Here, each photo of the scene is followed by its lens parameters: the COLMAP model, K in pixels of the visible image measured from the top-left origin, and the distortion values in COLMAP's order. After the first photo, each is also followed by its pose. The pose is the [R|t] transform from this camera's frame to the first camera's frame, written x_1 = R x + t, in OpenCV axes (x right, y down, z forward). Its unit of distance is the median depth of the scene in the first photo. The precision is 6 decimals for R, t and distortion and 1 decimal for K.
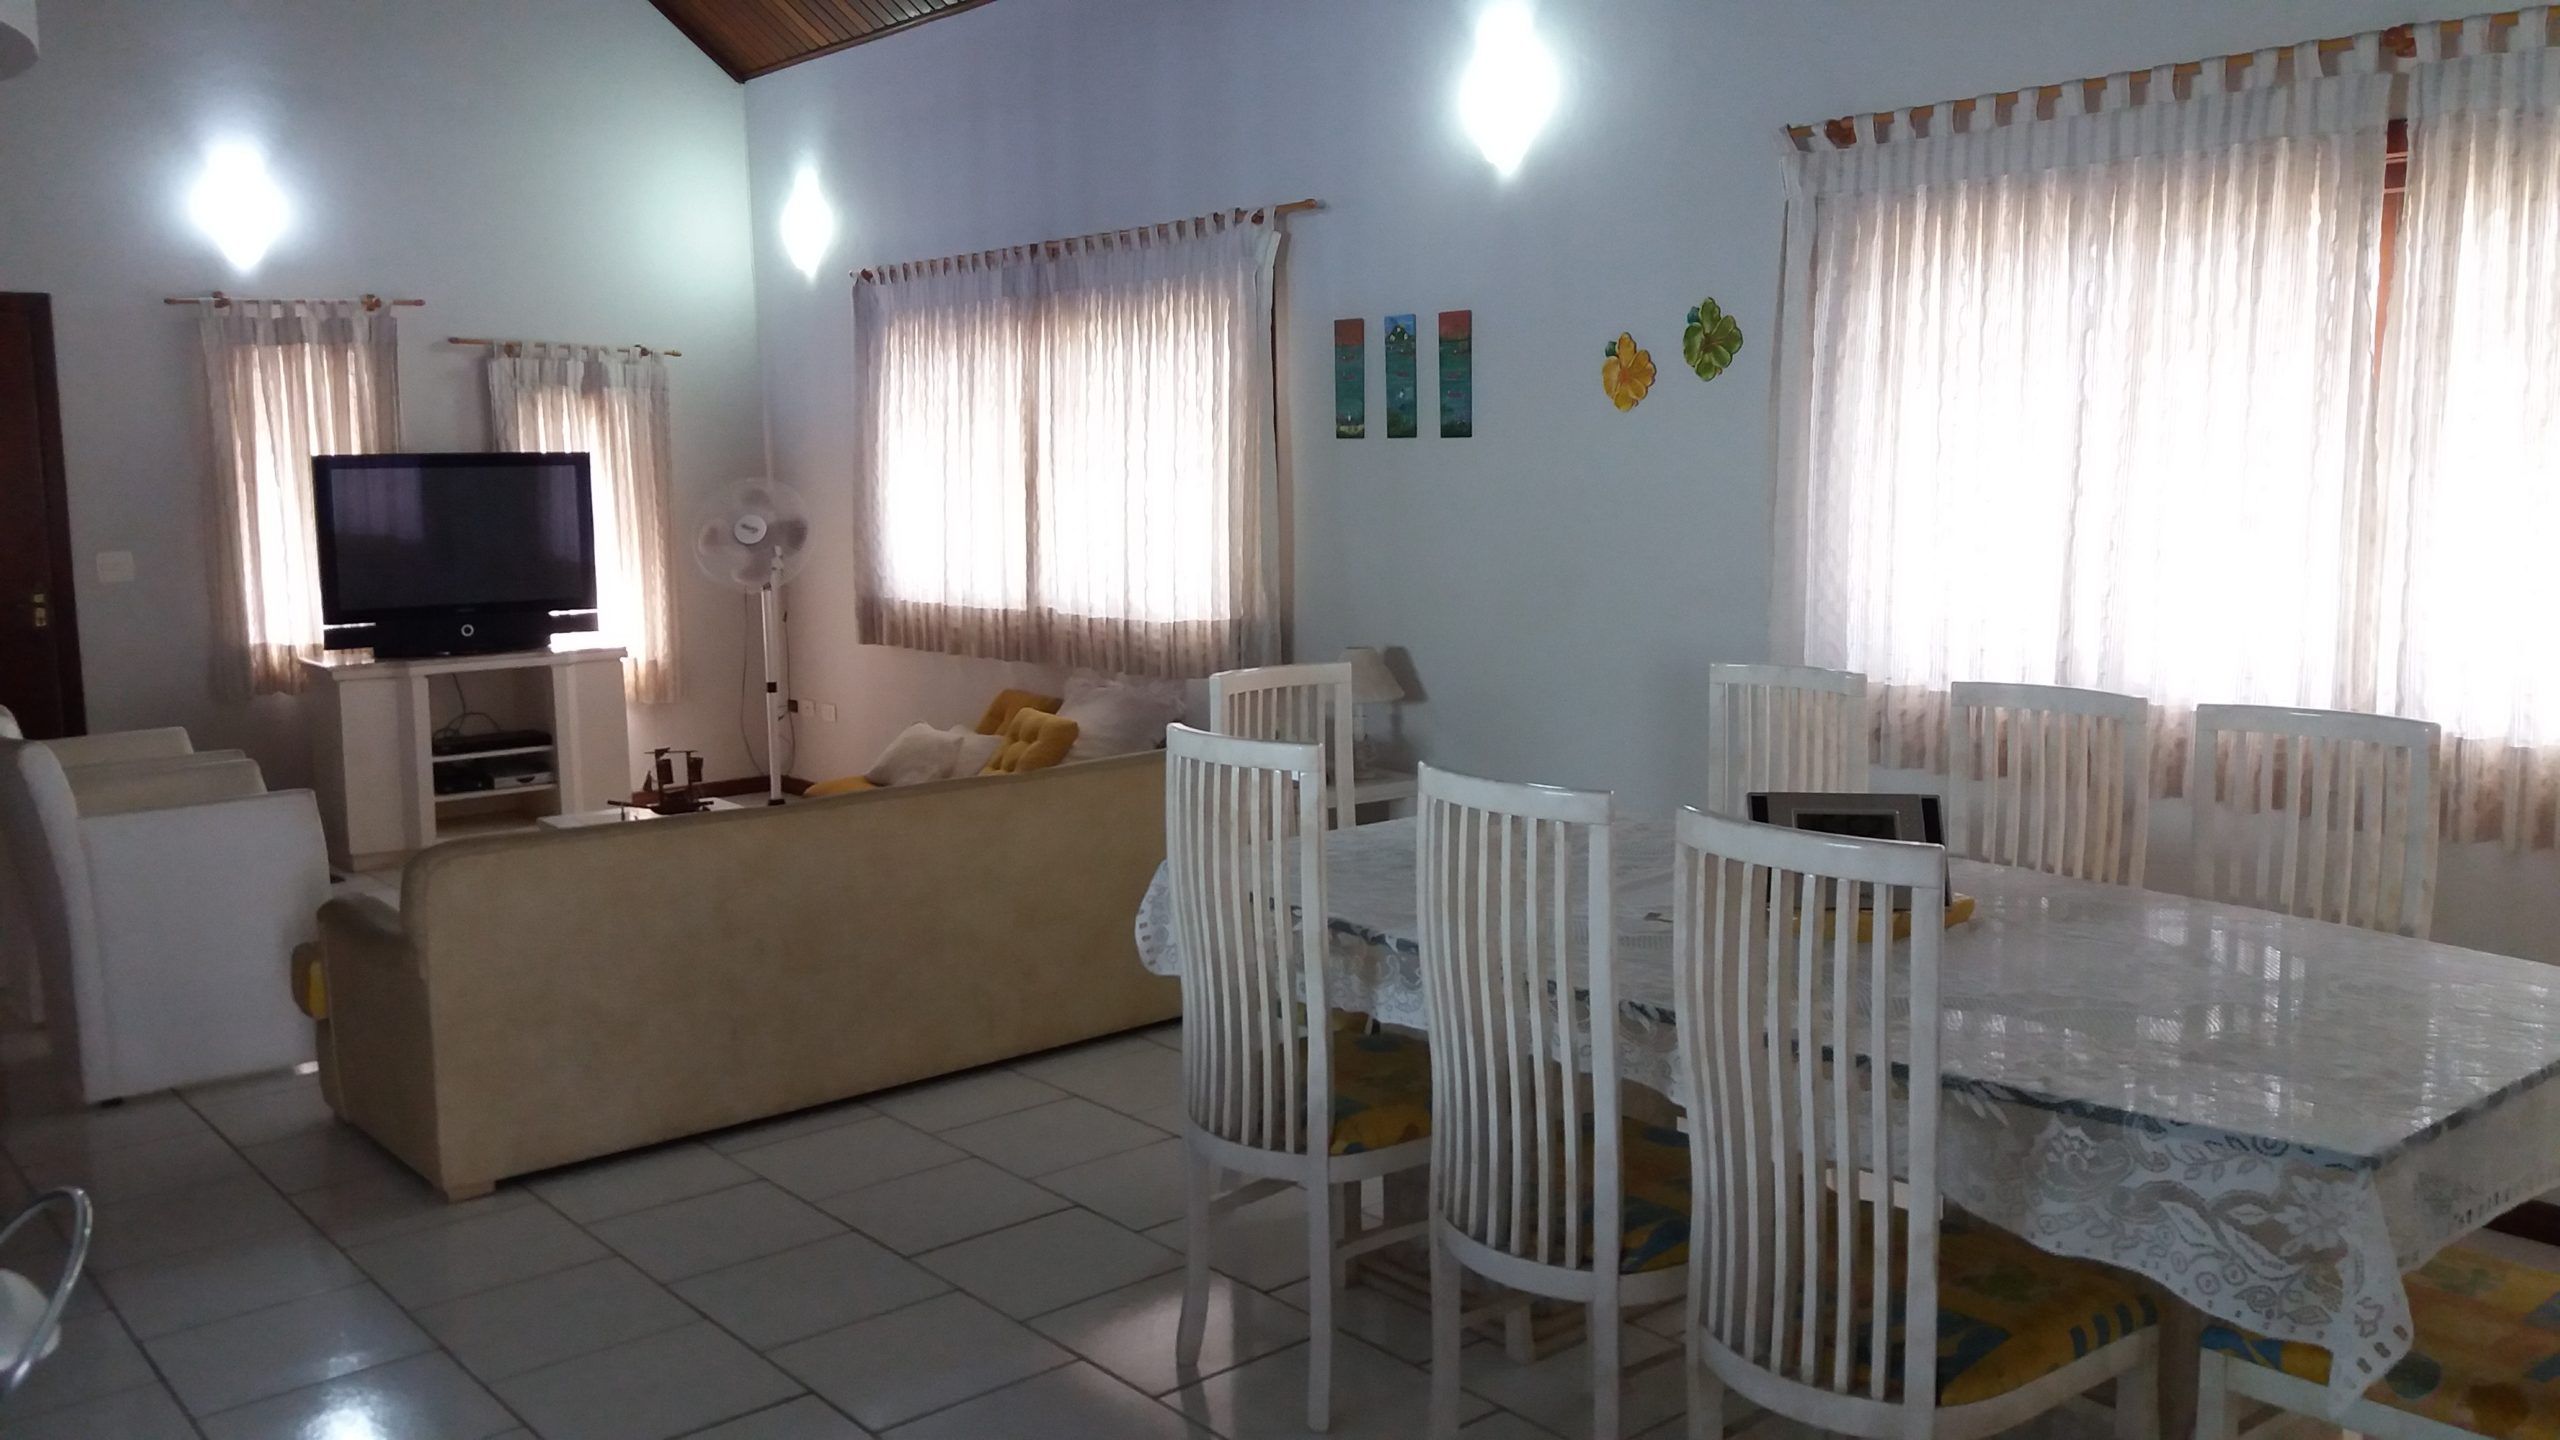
lens RADIAL K [[2078.6, 0, 1280.0], [0, 2078.6, 720.0], [0, 0, 1]] dist [0.135285, -0.257239]
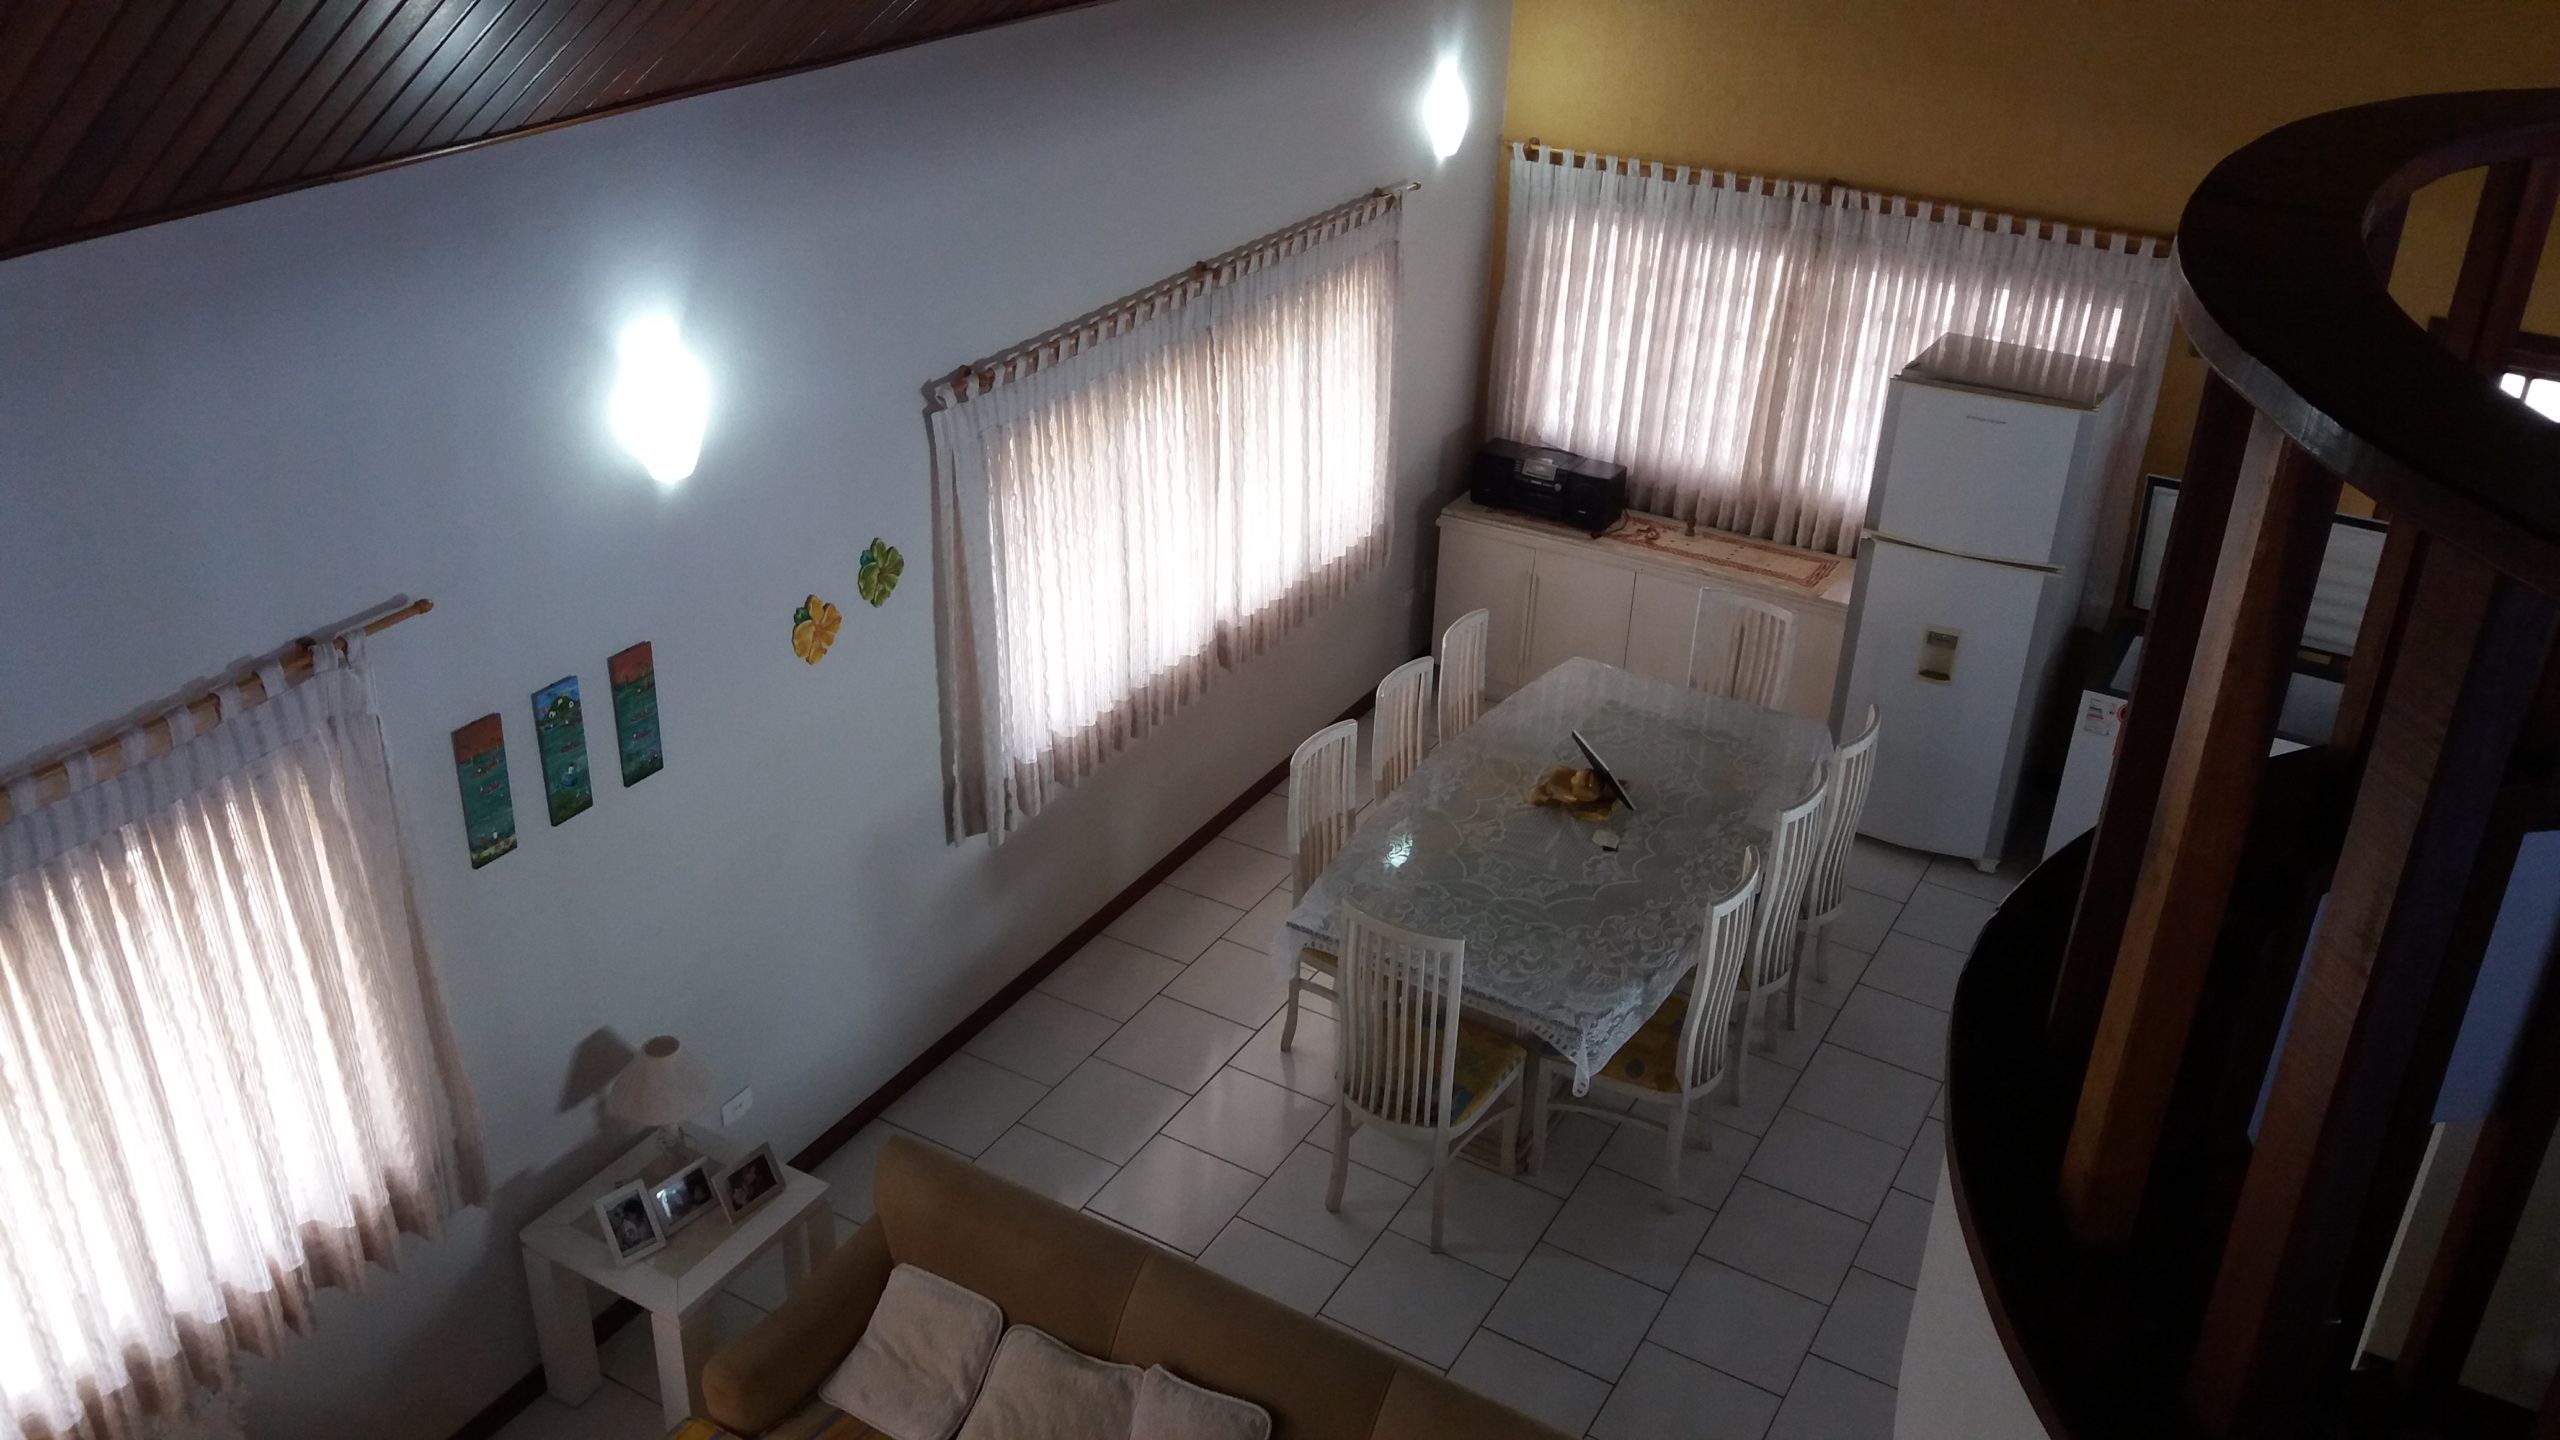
lens RADIAL K [[2096.8, 0, 1288.4], [0, 2096.8, 779.1], [0, 0, 1]] dist [0.063601, -0.094413]
pose [[-0.337968, -0.446031, 0.828755, -0.784340], [0.101977, 0.858031, 0.503373, -0.592134], [-0.935617, 0.254638, -0.244502, 1.052306]]
